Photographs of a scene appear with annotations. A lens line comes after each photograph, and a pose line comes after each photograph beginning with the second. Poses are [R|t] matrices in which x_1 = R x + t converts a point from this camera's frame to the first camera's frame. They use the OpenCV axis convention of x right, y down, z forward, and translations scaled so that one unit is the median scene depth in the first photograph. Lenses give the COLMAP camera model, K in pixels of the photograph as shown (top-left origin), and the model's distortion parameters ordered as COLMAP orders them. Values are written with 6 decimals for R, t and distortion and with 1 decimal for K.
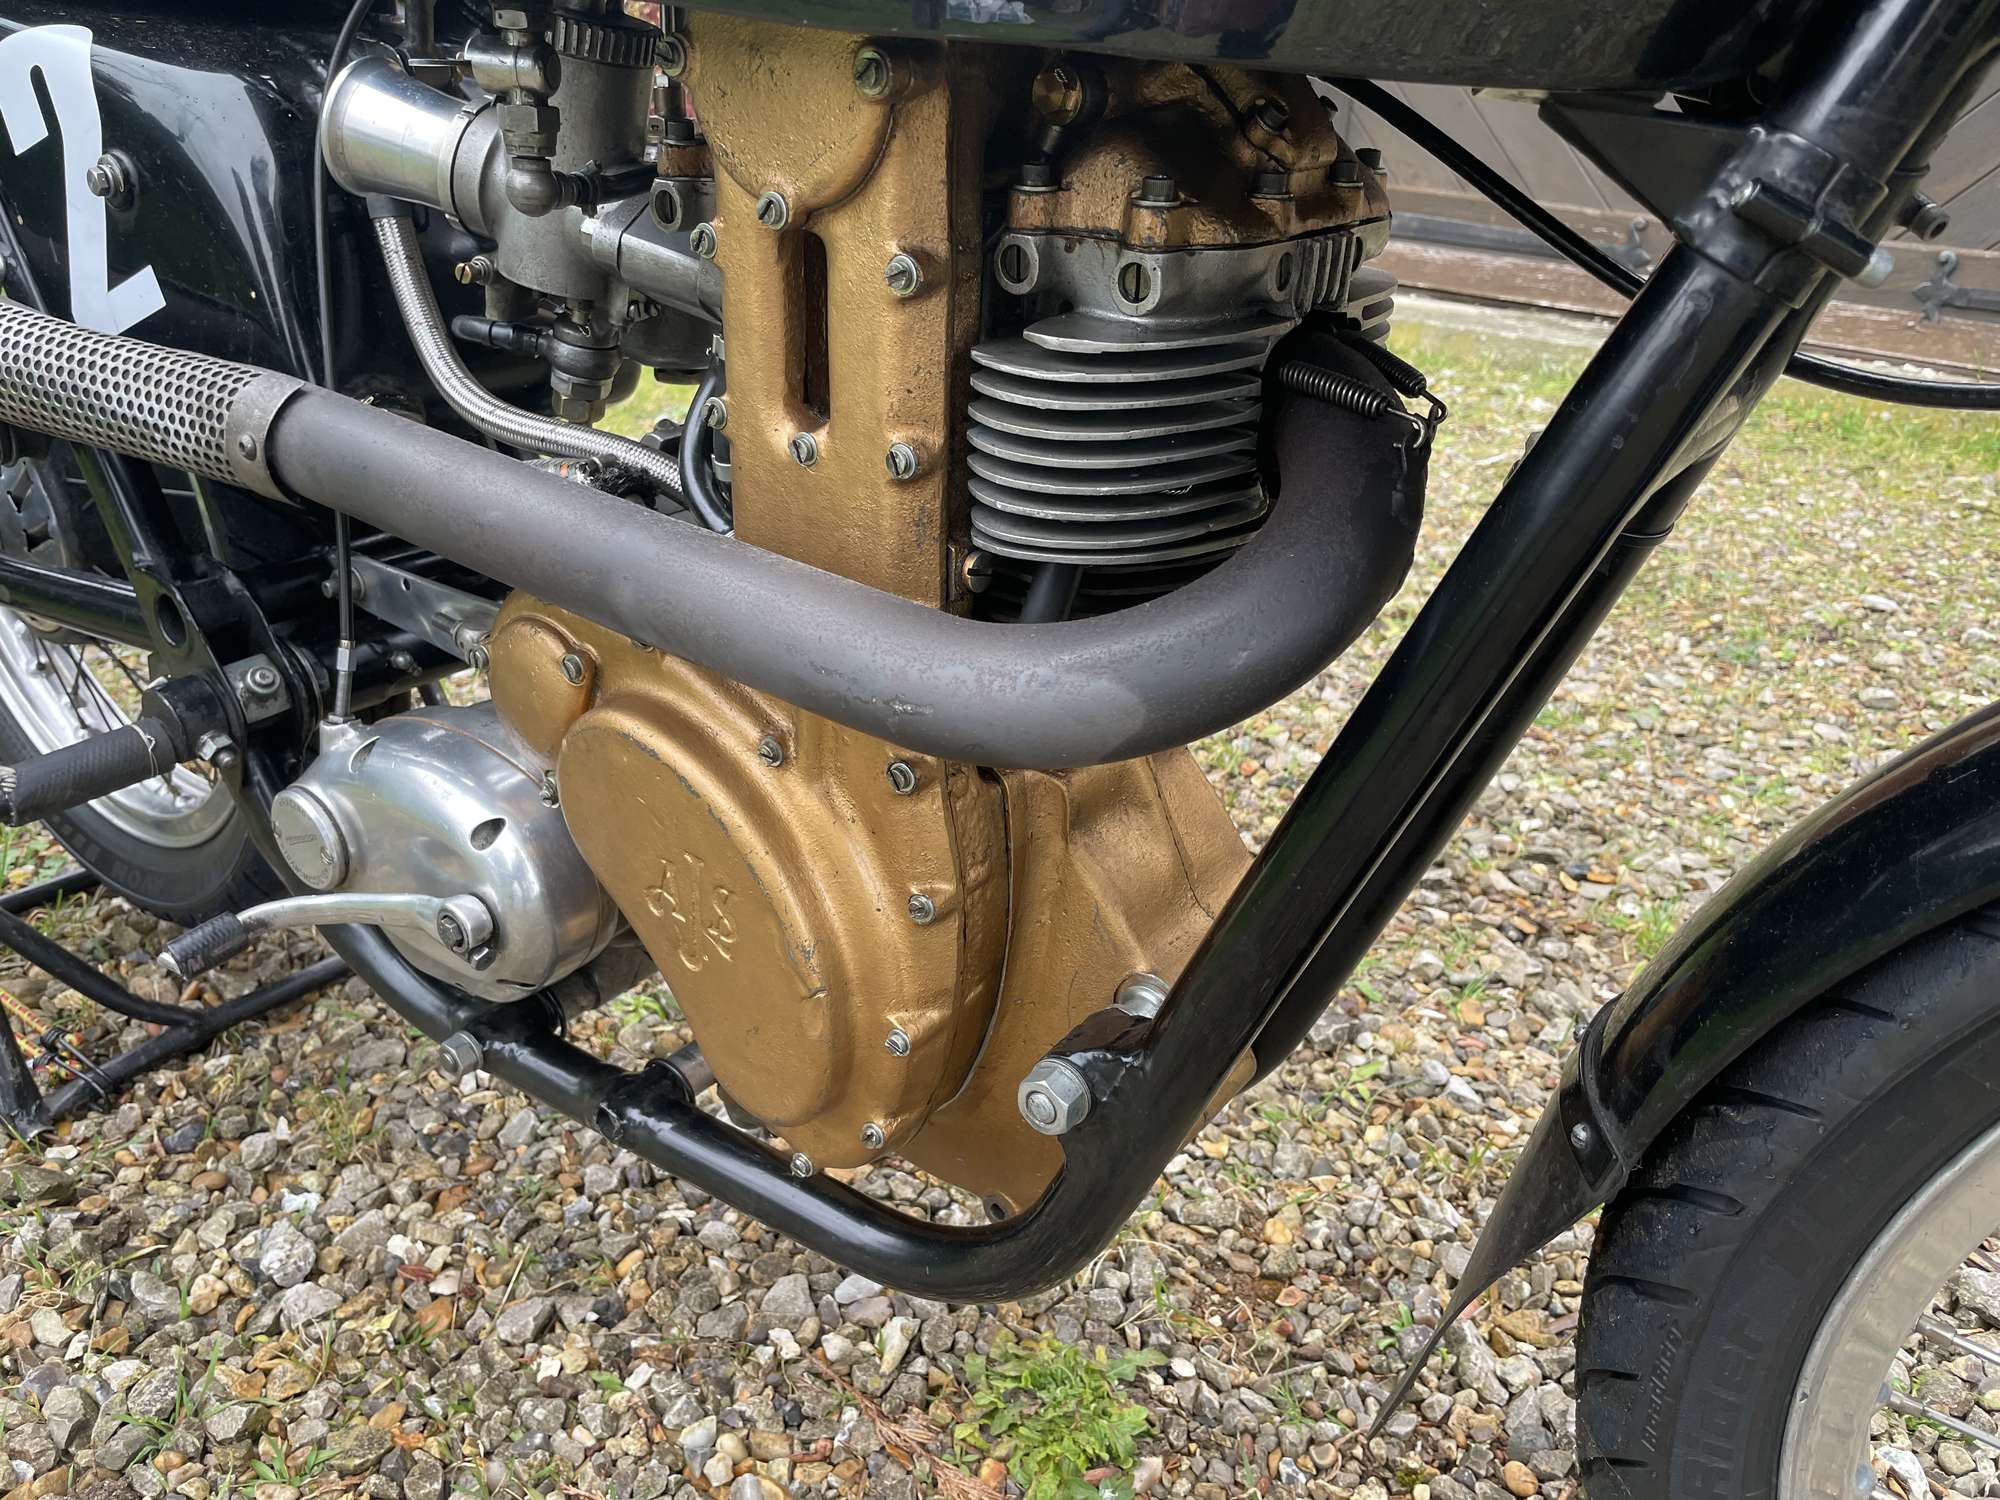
lens RADIAL K [[1532.2, 0, 1005.5], [0, 1532.2, 747.7], [0, 0, 1]] dist [0.093743, -0.144057]
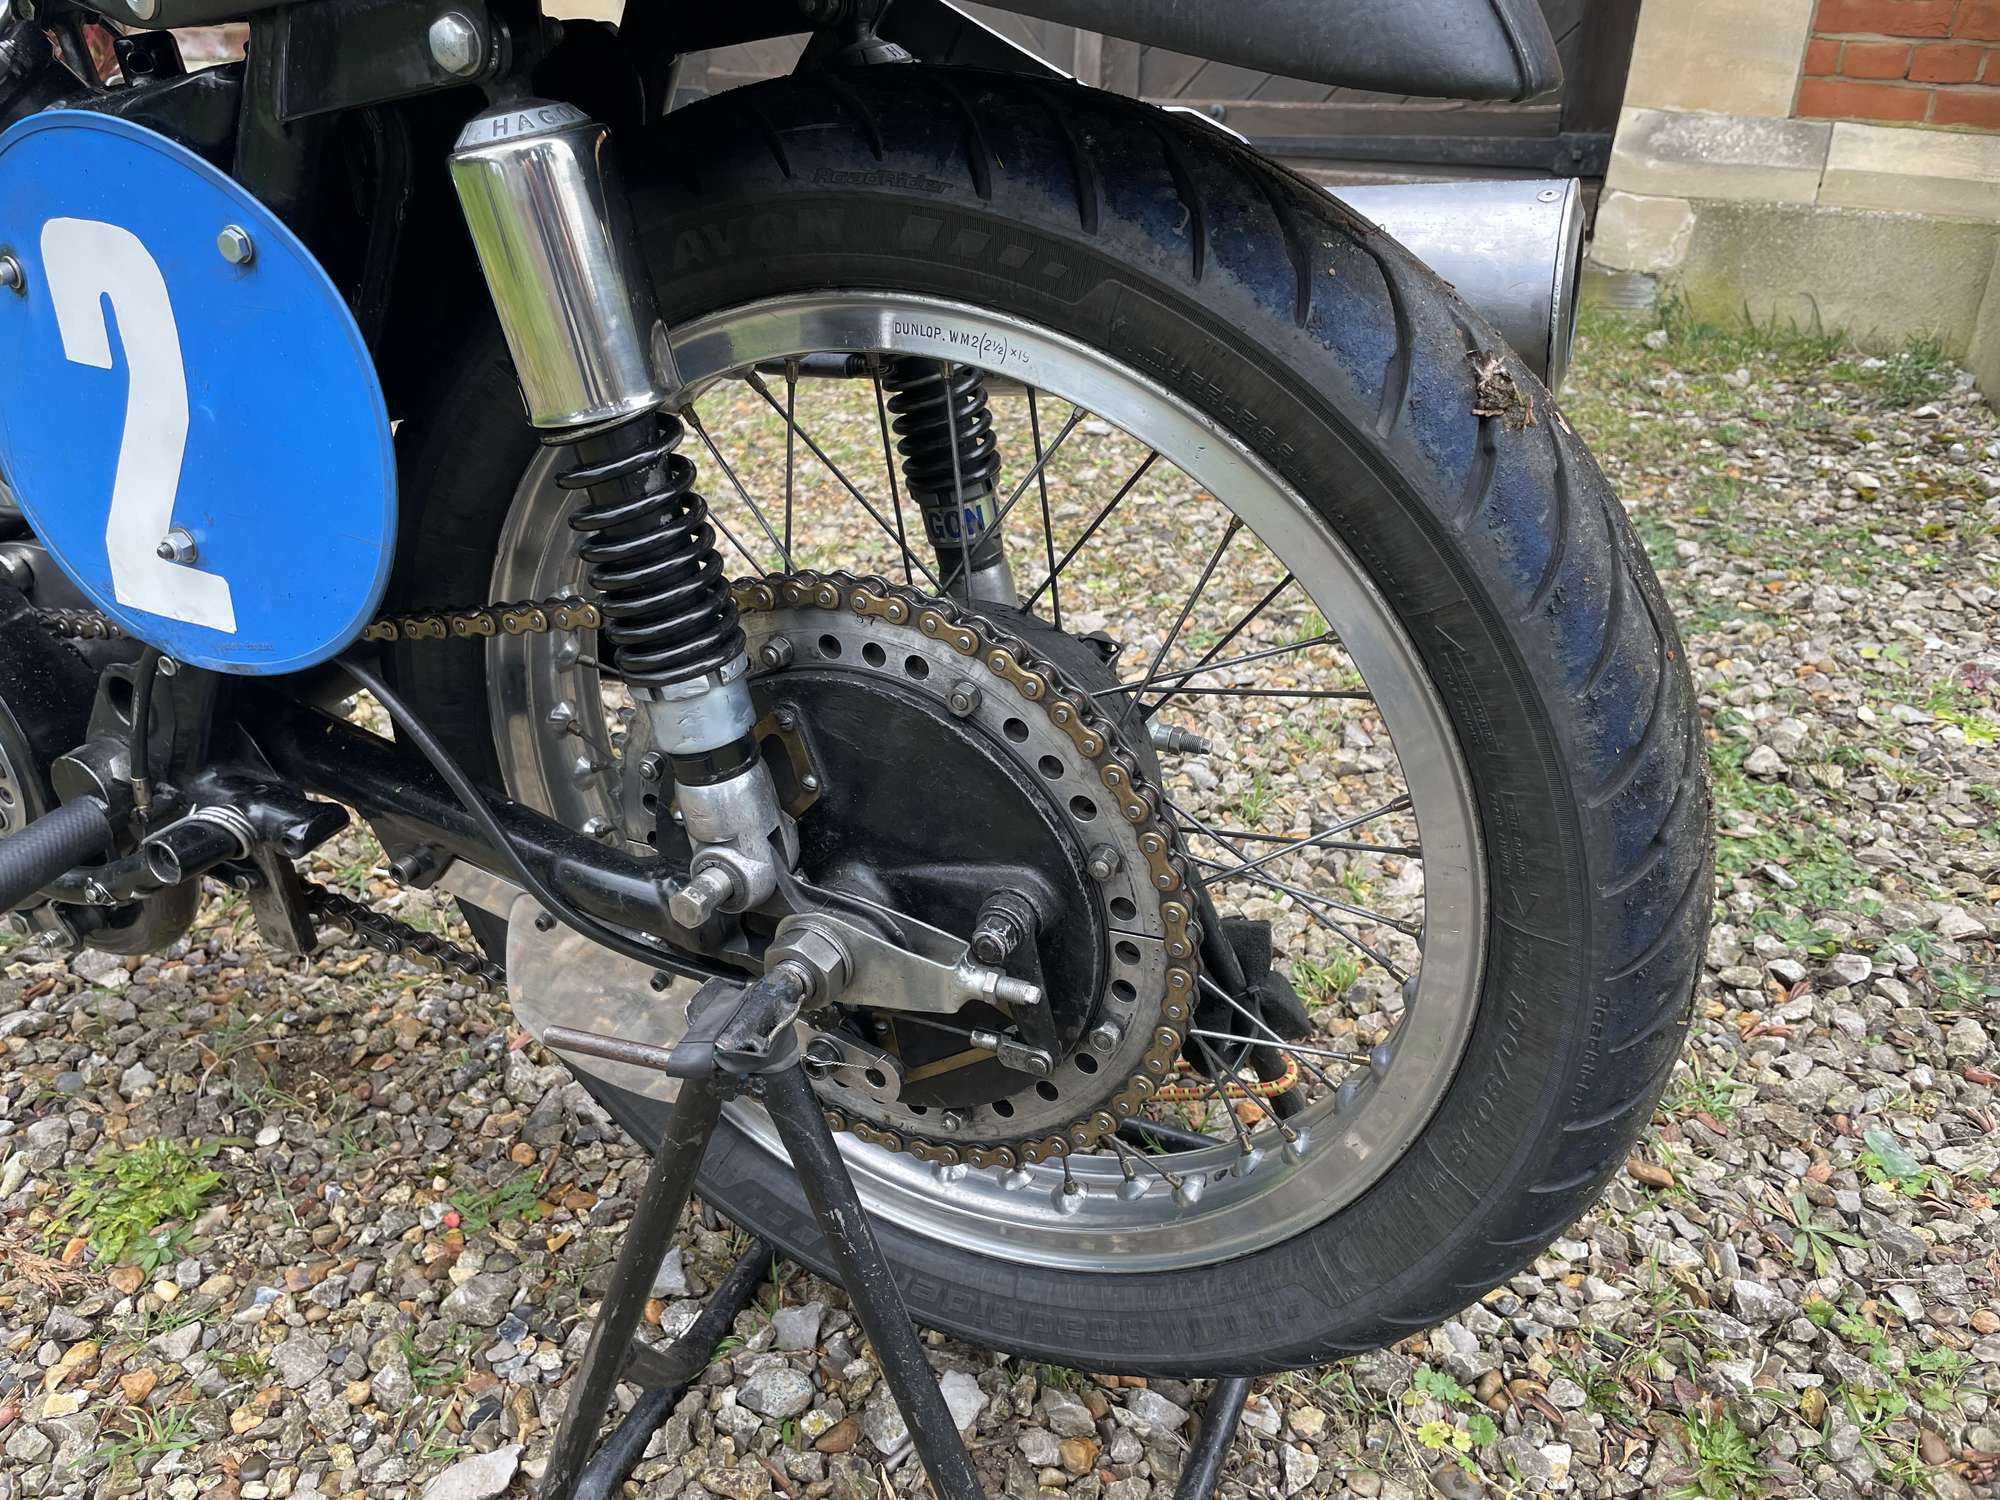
lens RADIAL K [[1512.9, 0, 993.9], [0, 1512.9, 744.5], [0, 0, 1]] dist [0.081863, -0.123626]
pose [[0.961549, -0.165063, 0.219495, 0.634302], [0.149246, 0.984973, 0.086908, 0.108664], [-0.230542, -0.050808, 0.971735, -0.402487]]
